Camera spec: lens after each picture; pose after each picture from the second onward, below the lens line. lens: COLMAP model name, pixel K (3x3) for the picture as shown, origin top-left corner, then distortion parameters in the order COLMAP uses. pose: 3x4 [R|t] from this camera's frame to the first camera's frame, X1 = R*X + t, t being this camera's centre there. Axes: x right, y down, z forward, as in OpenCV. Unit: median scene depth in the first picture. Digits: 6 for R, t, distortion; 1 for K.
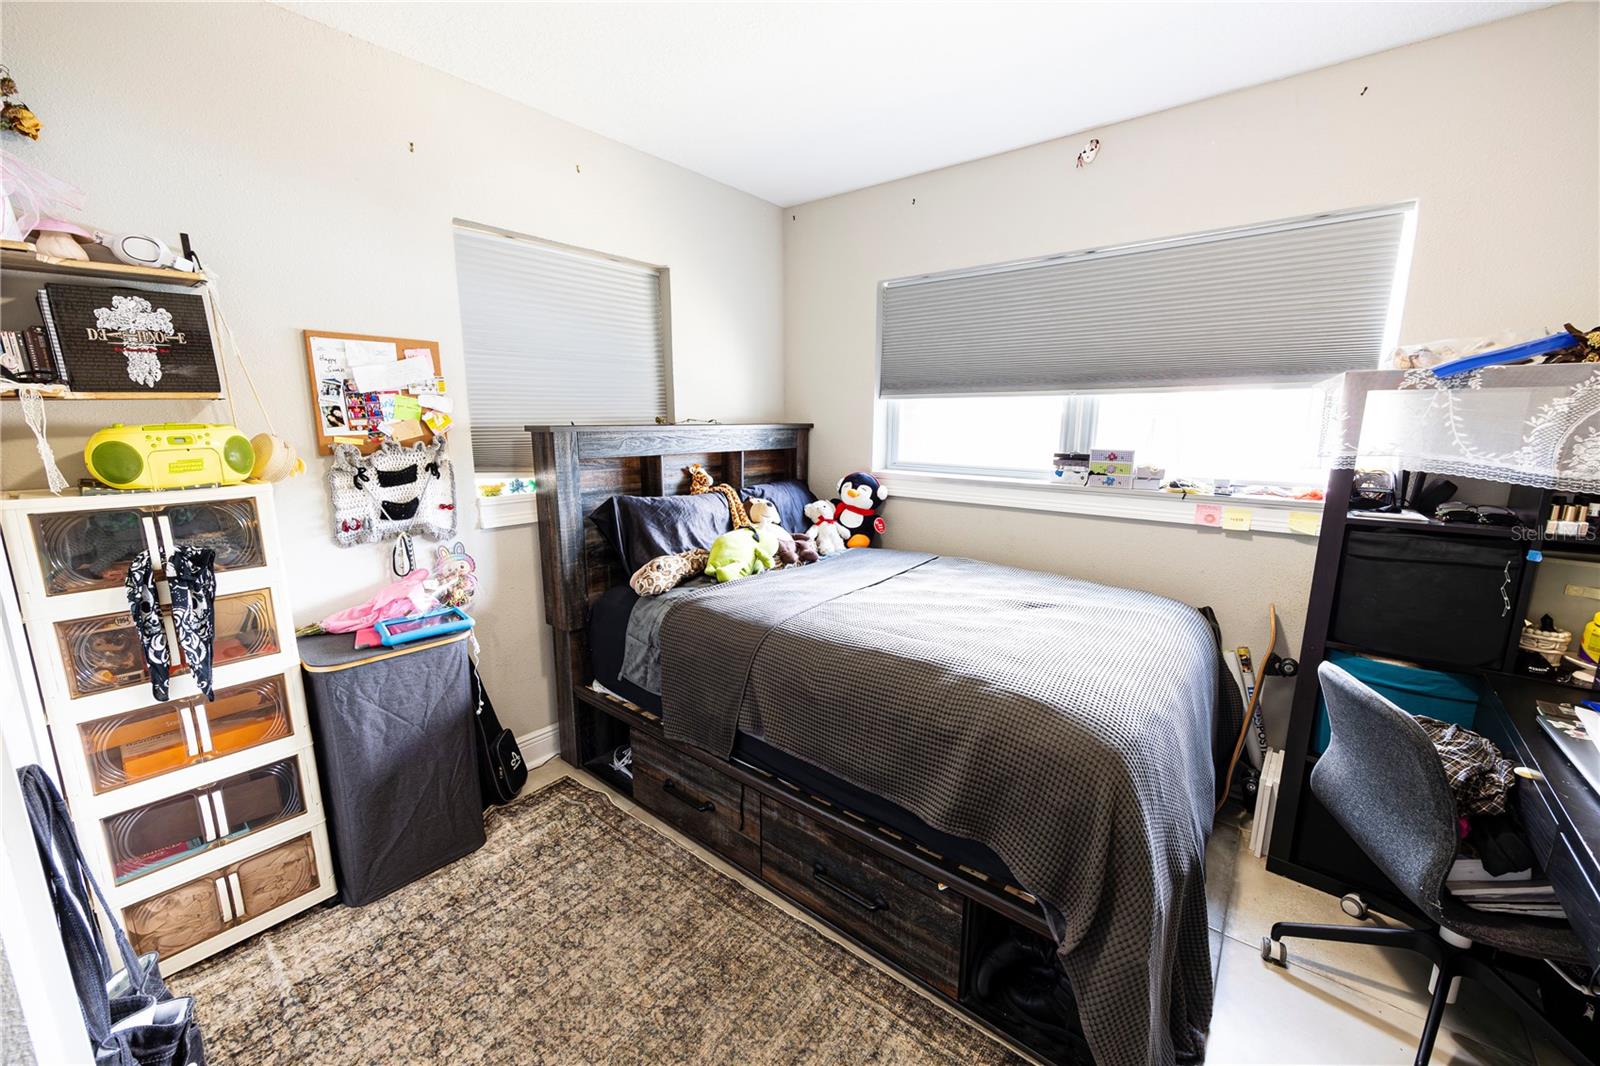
lens RADIAL K [[617.6, 0, 800.0], [0, 617.6, 533.0], [0, 0, 1]] dist [0.000613, 0.000066]
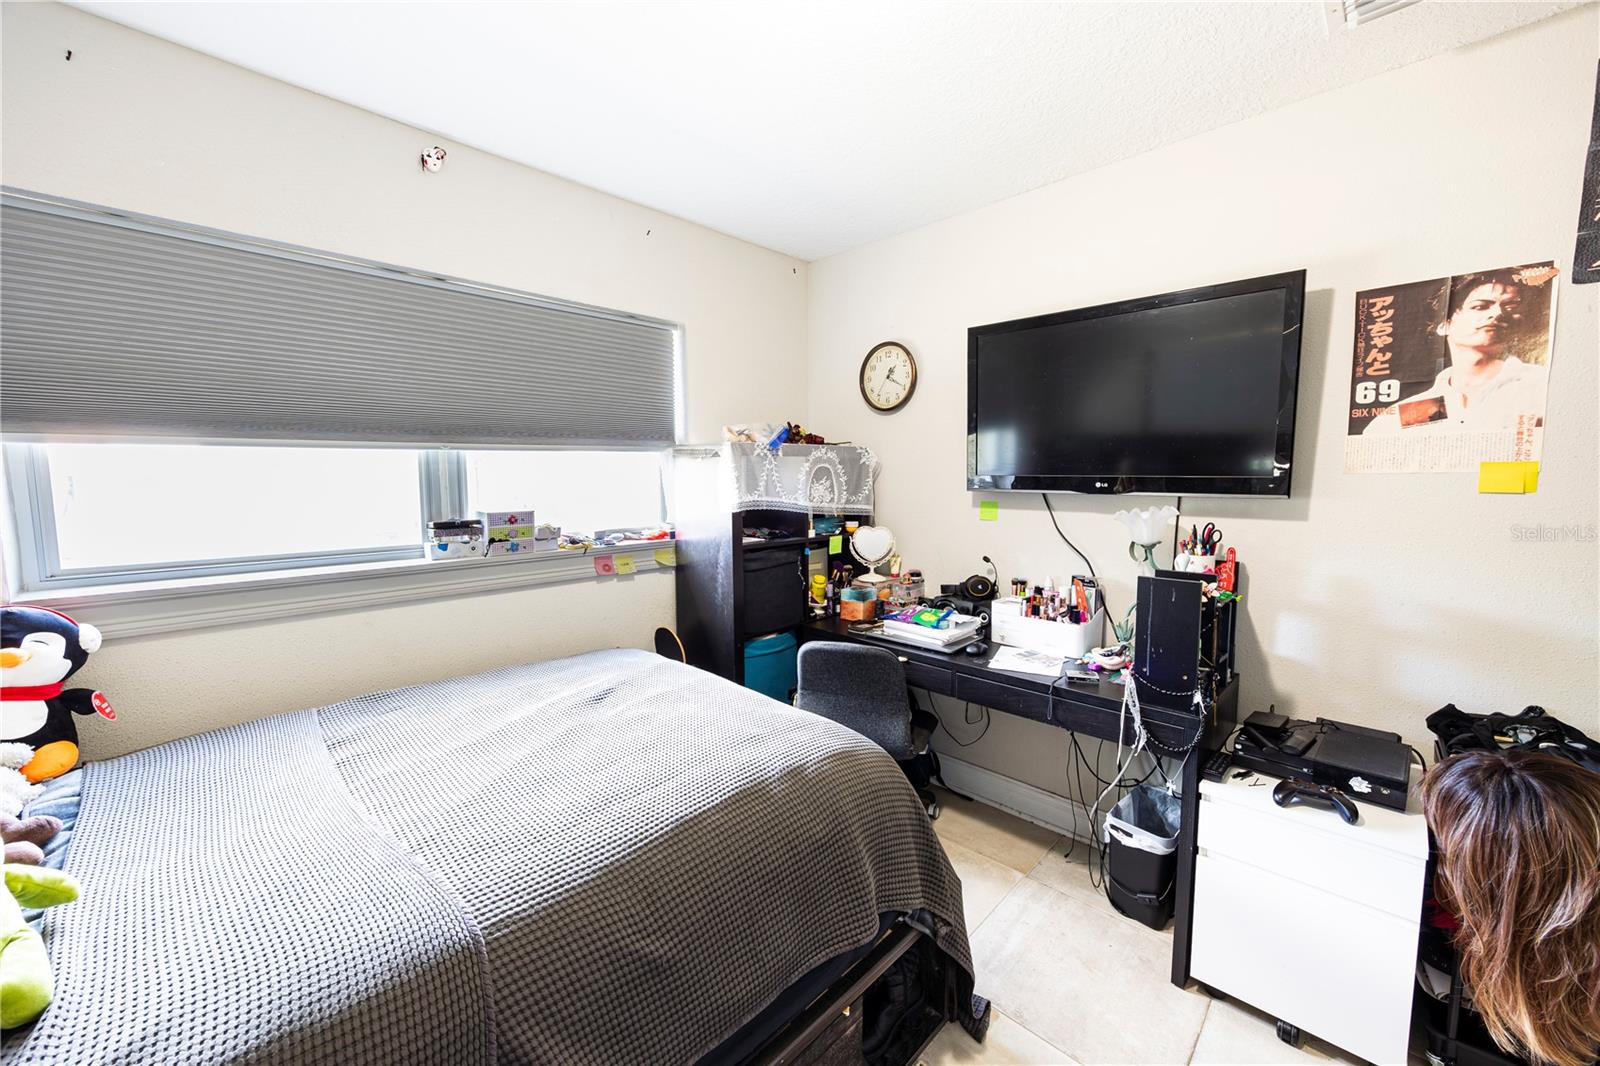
lens RADIAL K [[609.3, 0, 800.0], [0, 609.3, 533.0], [0, 0, 1]] dist [-0.000300, -0.000031]
pose [[0.098131, -0.098635, 0.990273, -0.368357], [0.189800, 0.978666, 0.078671, -0.108325], [-0.976906, 0.180234, 0.114758, 0.568304]]
